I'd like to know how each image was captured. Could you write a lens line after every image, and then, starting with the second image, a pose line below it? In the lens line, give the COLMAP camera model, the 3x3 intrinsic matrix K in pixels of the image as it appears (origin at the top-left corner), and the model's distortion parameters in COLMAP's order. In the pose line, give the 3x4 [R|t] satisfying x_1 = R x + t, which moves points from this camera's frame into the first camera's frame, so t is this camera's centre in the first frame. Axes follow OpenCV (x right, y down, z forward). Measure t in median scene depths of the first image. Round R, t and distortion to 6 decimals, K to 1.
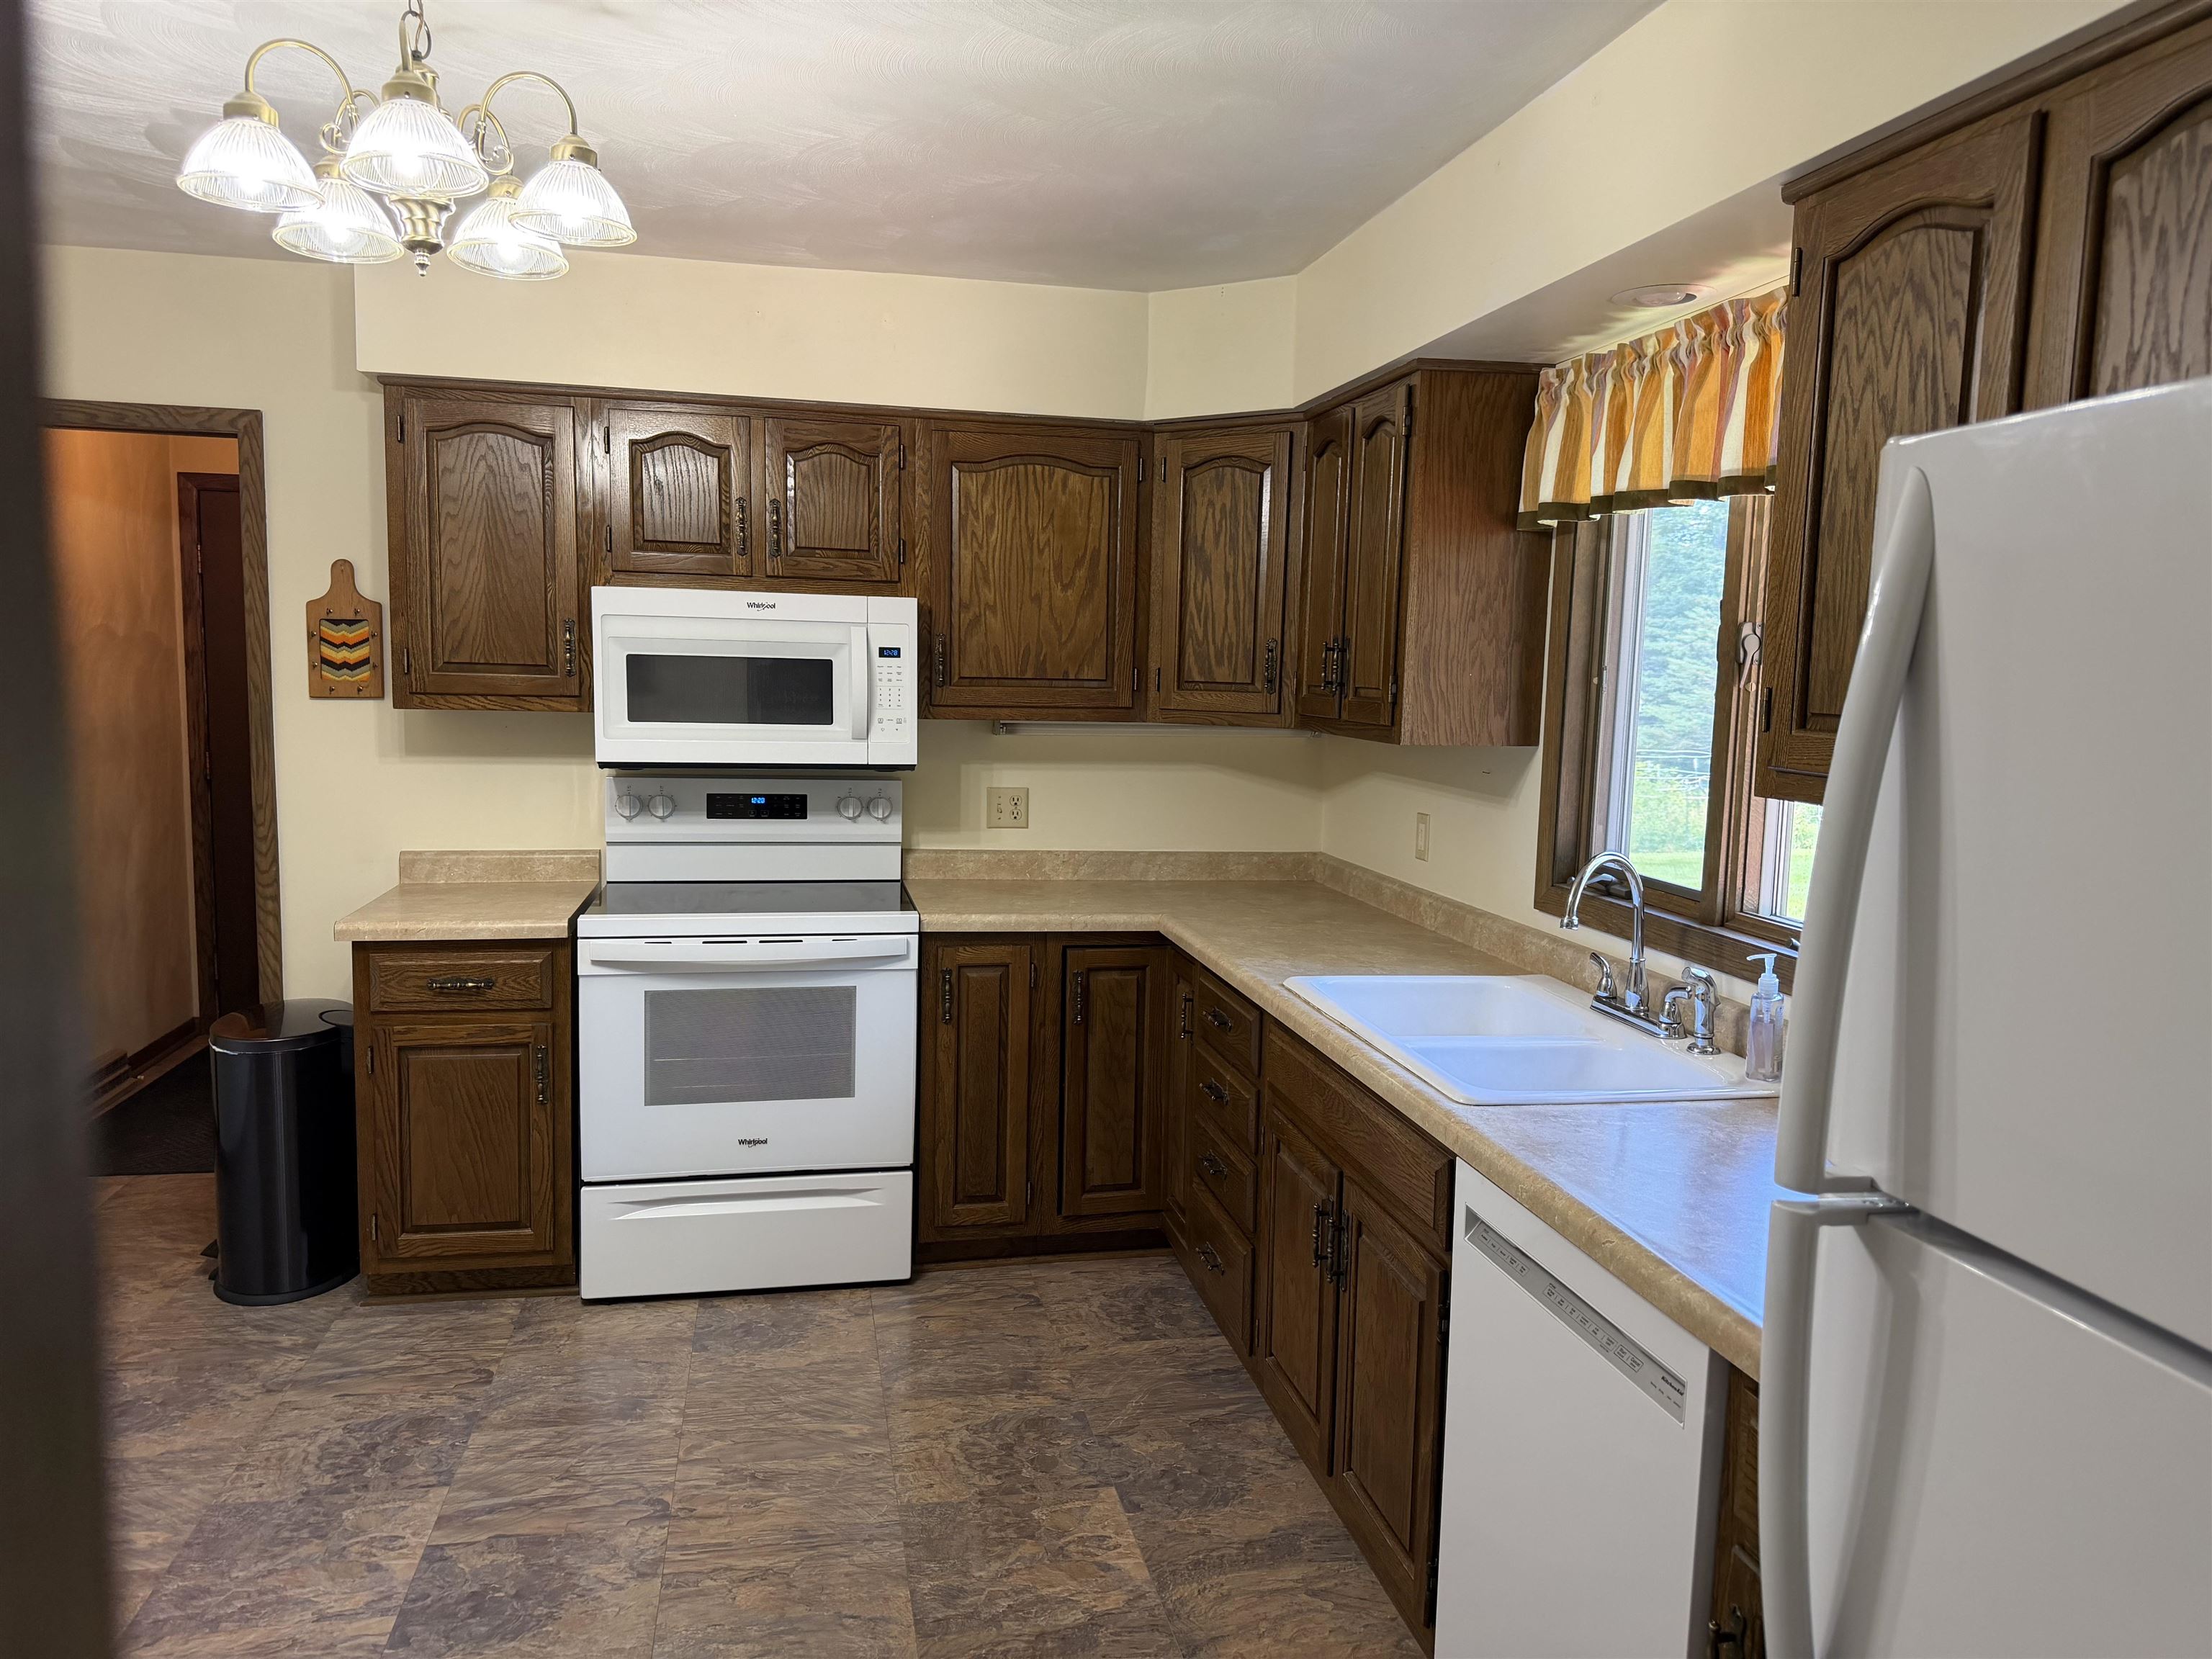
lens RADIAL K [[1549.8, 0, 1106.0], [0, 1549.8, 829.5], [0, 0, 1]] dist [0.113615, -0.199096]
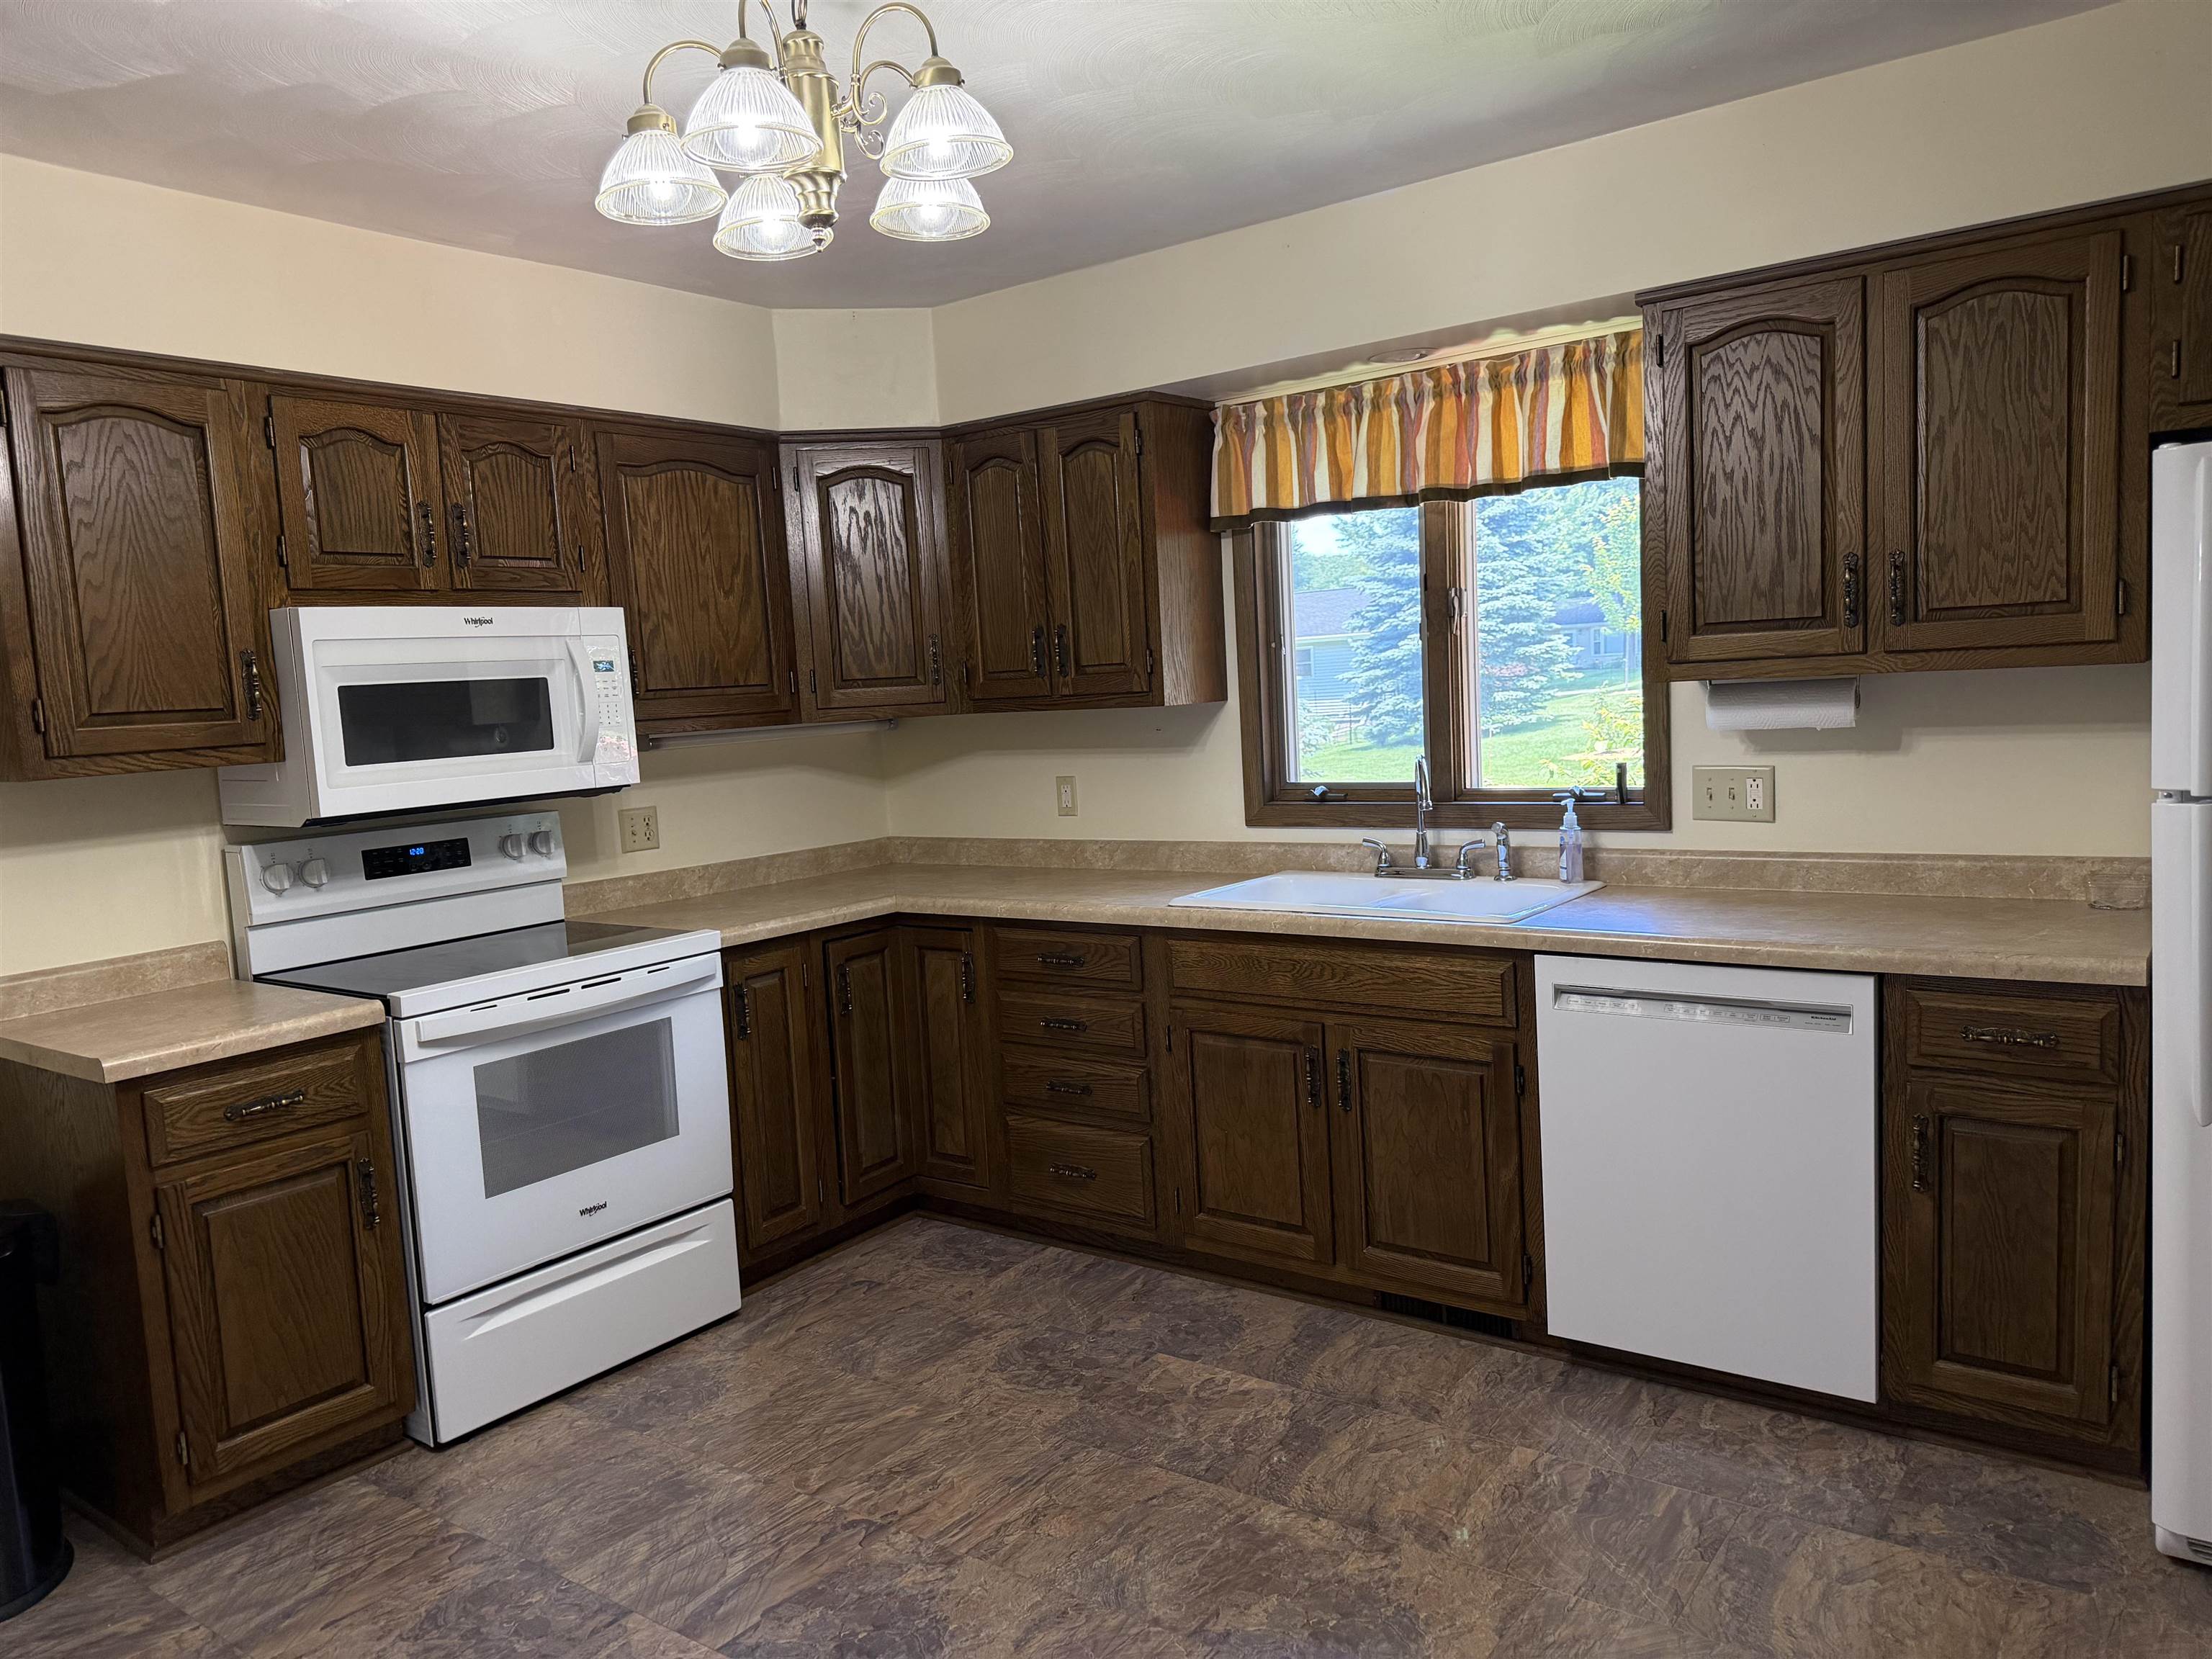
lens RADIAL K [[1552.8, 0, 1102.7], [0, 1552.8, 831.2], [0, 0, 1]] dist [0.038831, -0.055911]
pose [[0.741042, -0.131145, 0.658527, -0.568900], [0.145953, 0.988752, 0.032668, -0.002997], [-0.655404, 0.071905, 0.751848, 0.109852]]
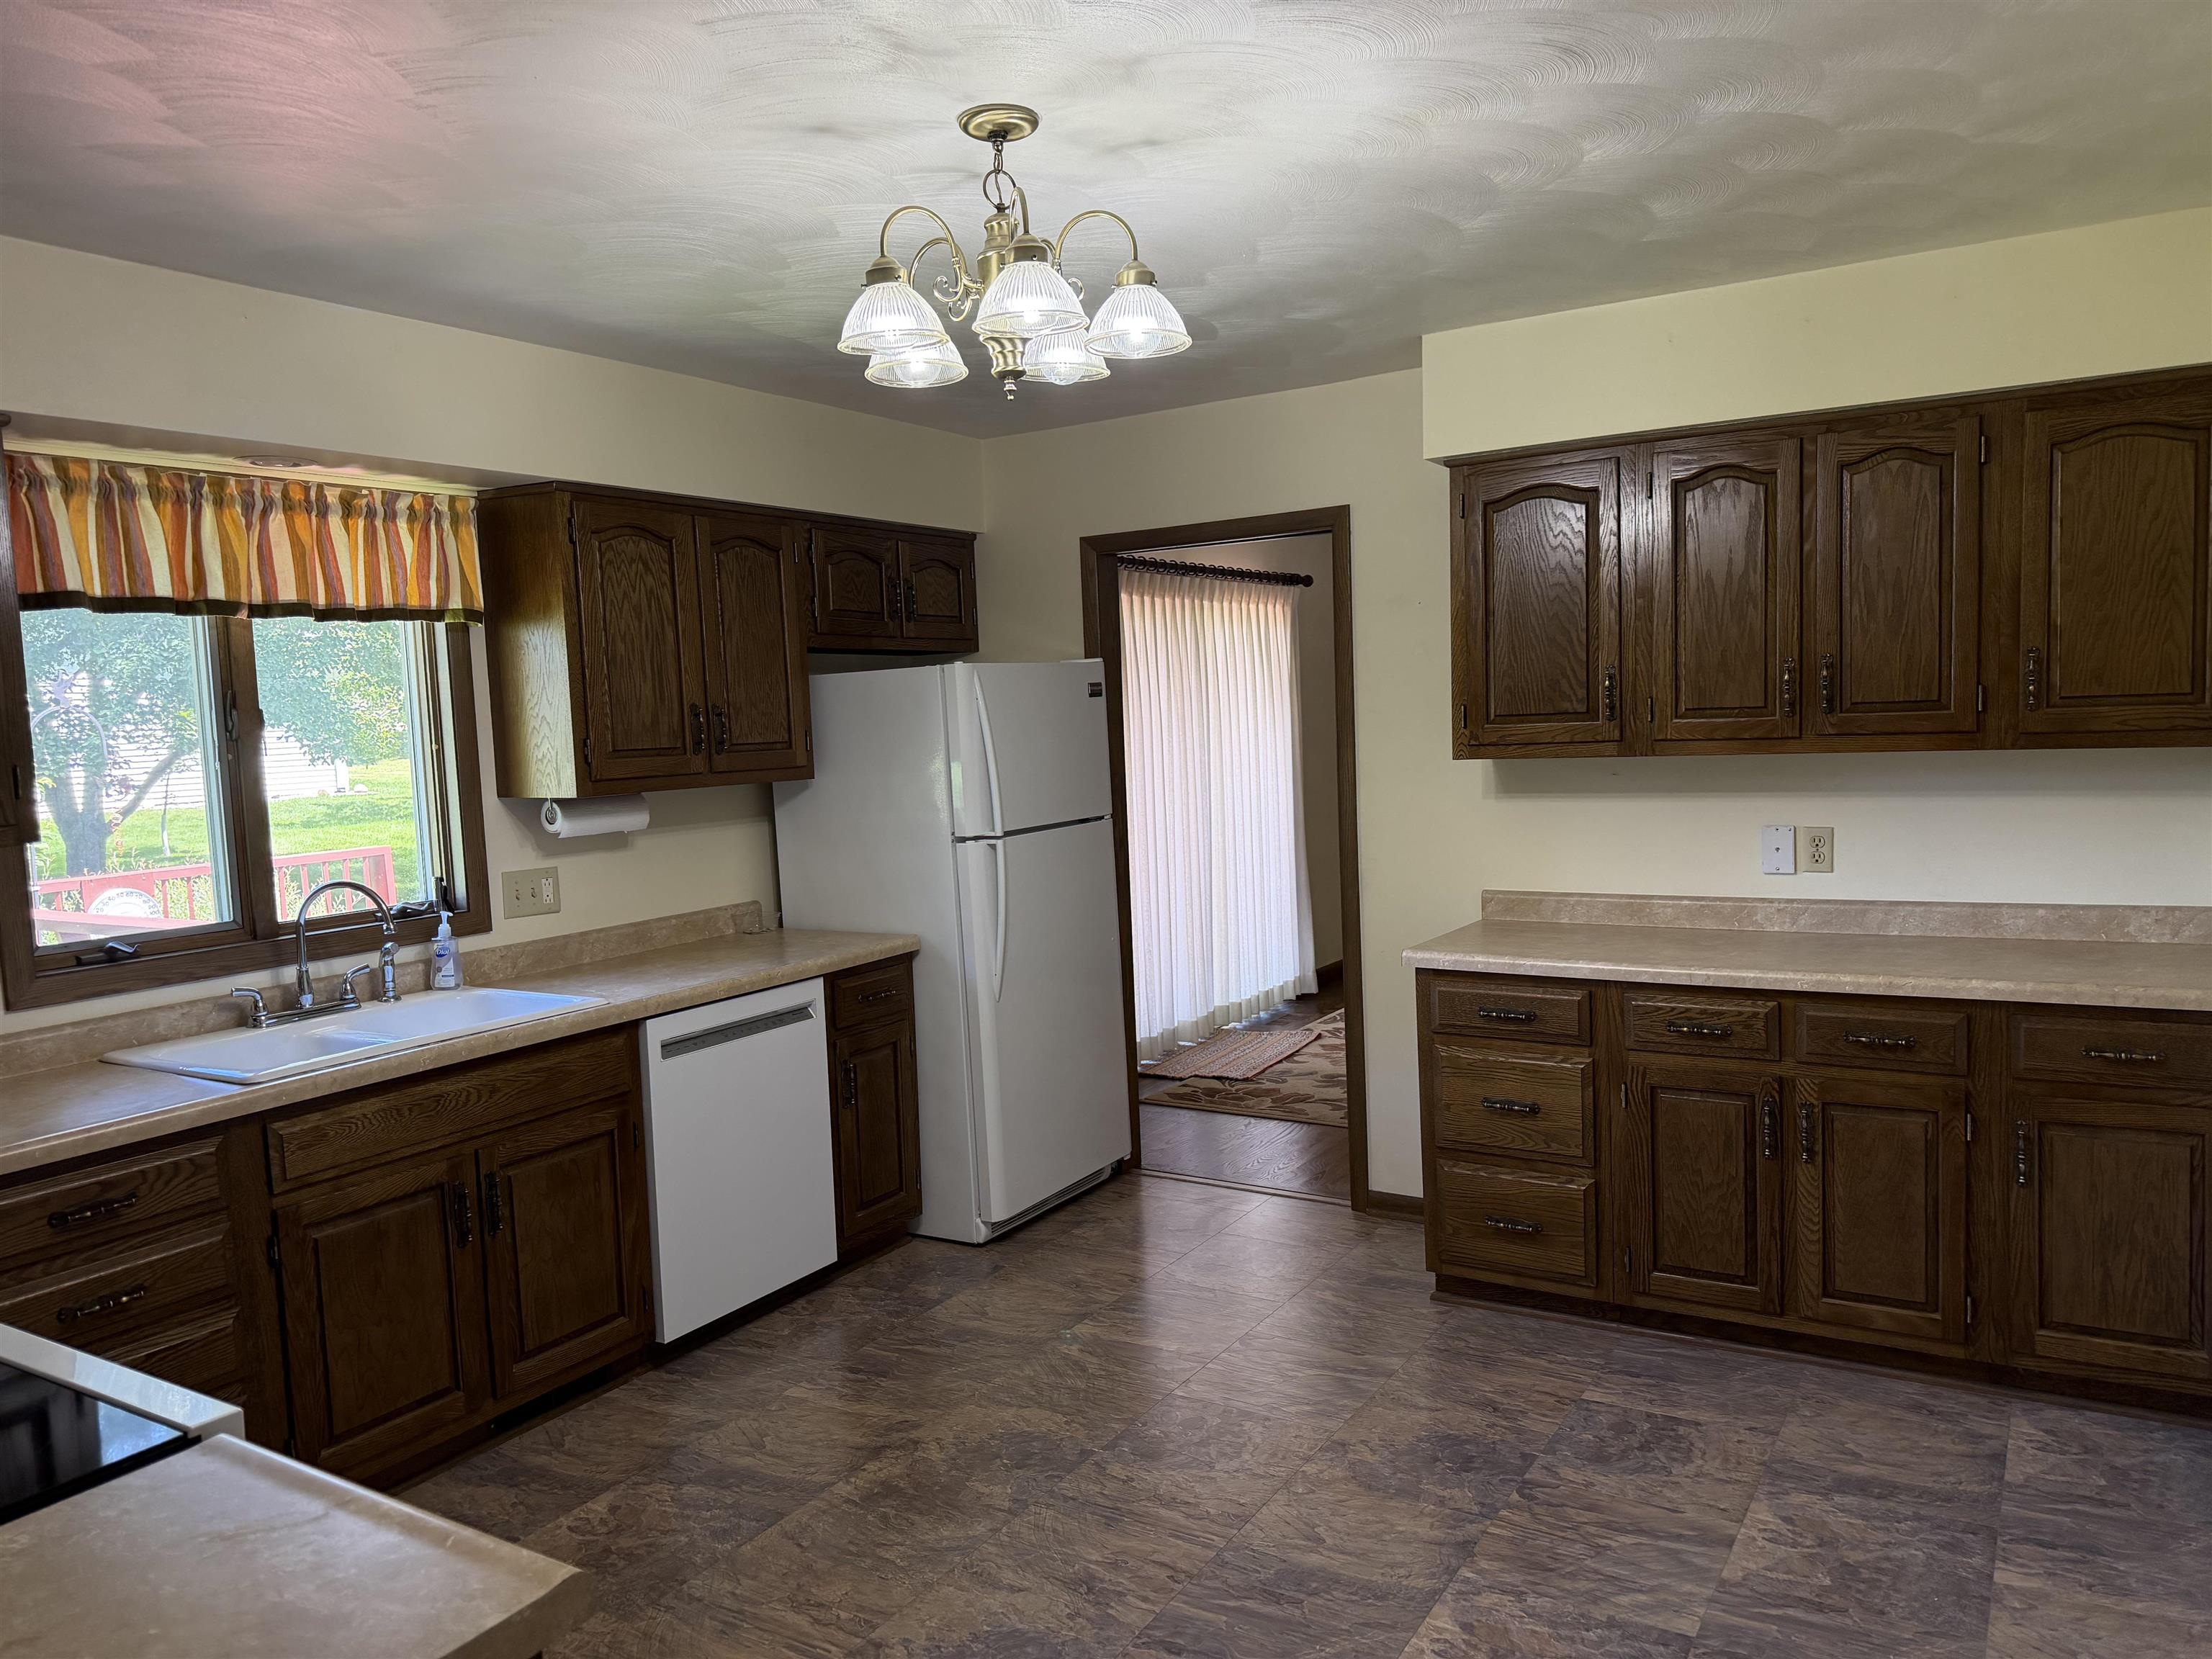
lens RADIAL K [[1549.8, 0, 1106.0], [0, 1549.8, 829.5], [0, 0, 1]] dist [0.113615, -0.199096]
pose [[-0.727375, -0.050424, 0.684385, -0.740031], [0.094954, 0.980308, 0.173145, -0.137331], [-0.679639, 0.190926, -0.708264, 1.052401]]
